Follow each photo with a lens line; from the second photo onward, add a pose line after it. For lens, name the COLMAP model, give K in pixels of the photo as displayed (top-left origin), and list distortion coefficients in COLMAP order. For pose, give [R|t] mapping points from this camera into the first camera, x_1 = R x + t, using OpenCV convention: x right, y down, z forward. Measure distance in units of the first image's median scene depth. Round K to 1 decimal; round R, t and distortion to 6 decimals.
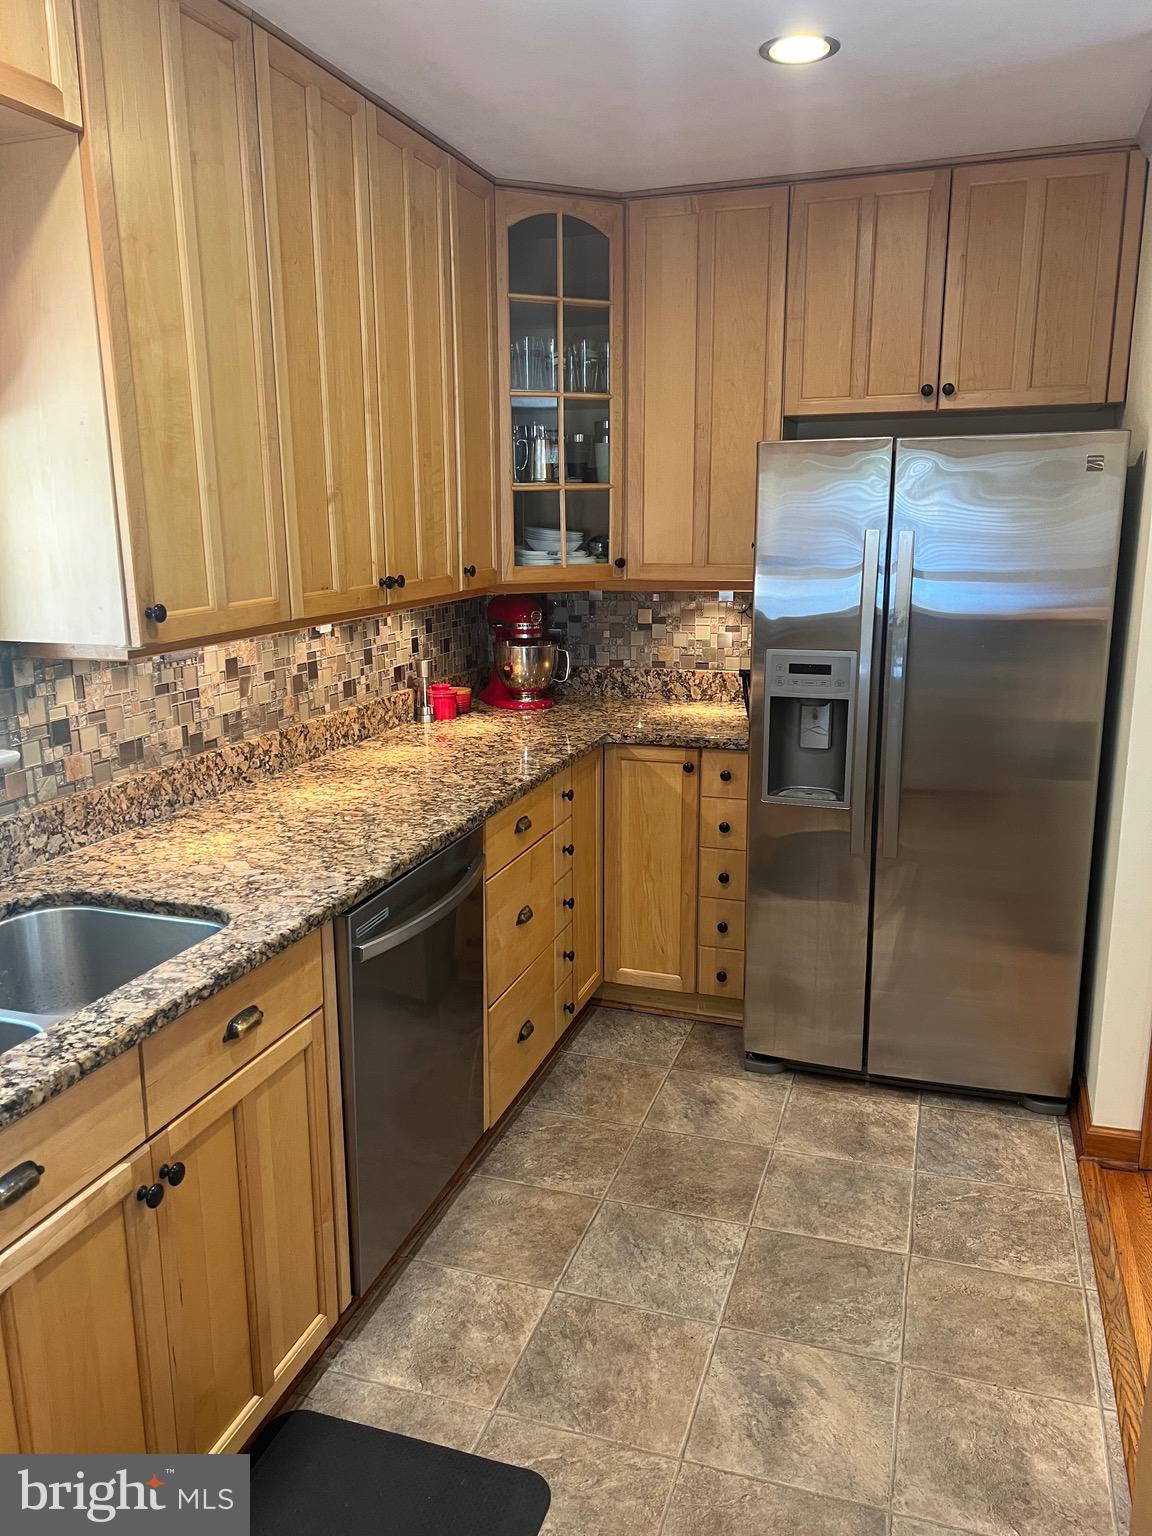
lens RADIAL K [[1149.3, 0, 576.0], [0, 1149.3, 768.0], [0, 0, 1]] dist [0.011773, -0.002138]
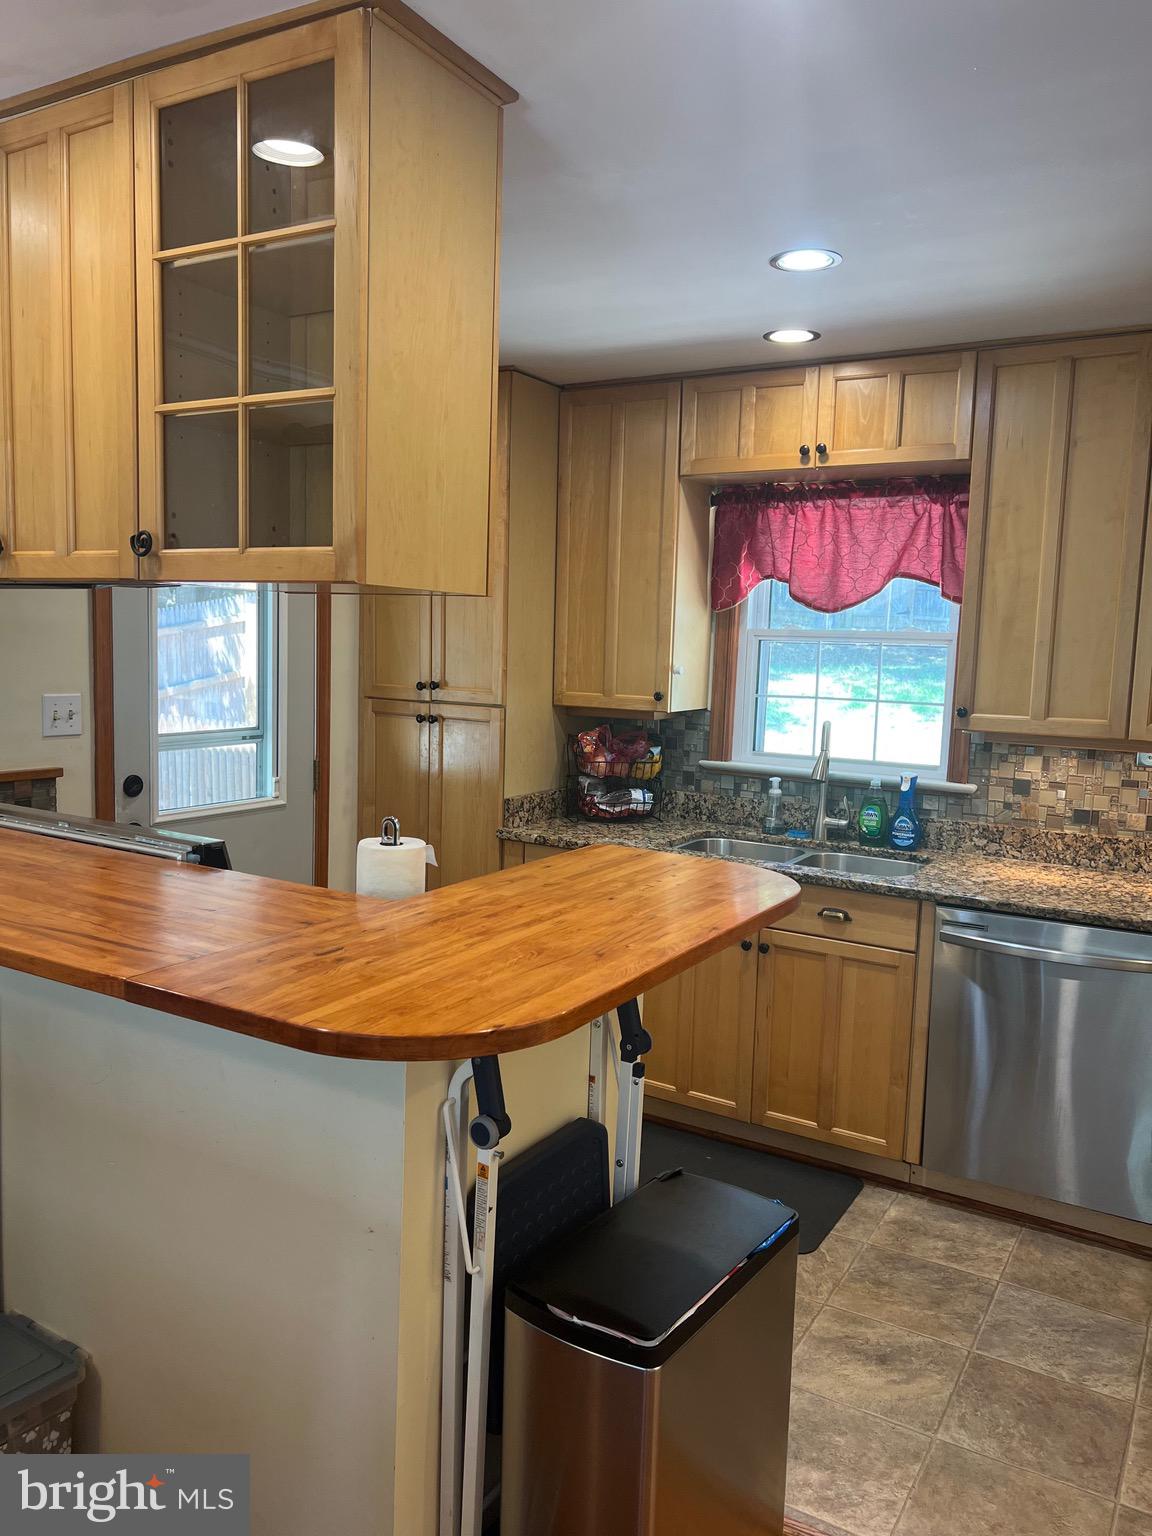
lens RADIAL K [[1149.3, 0, 576.0], [0, 1149.3, 768.0], [0, 0, 1]] dist [0.011773, -0.002138]
pose [[-0.199406, 0.121142, -0.972400, 1.273864], [-0.240623, 0.955893, 0.168430, -0.180551], [0.949915, 0.267567, -0.161462, 0.655704]]
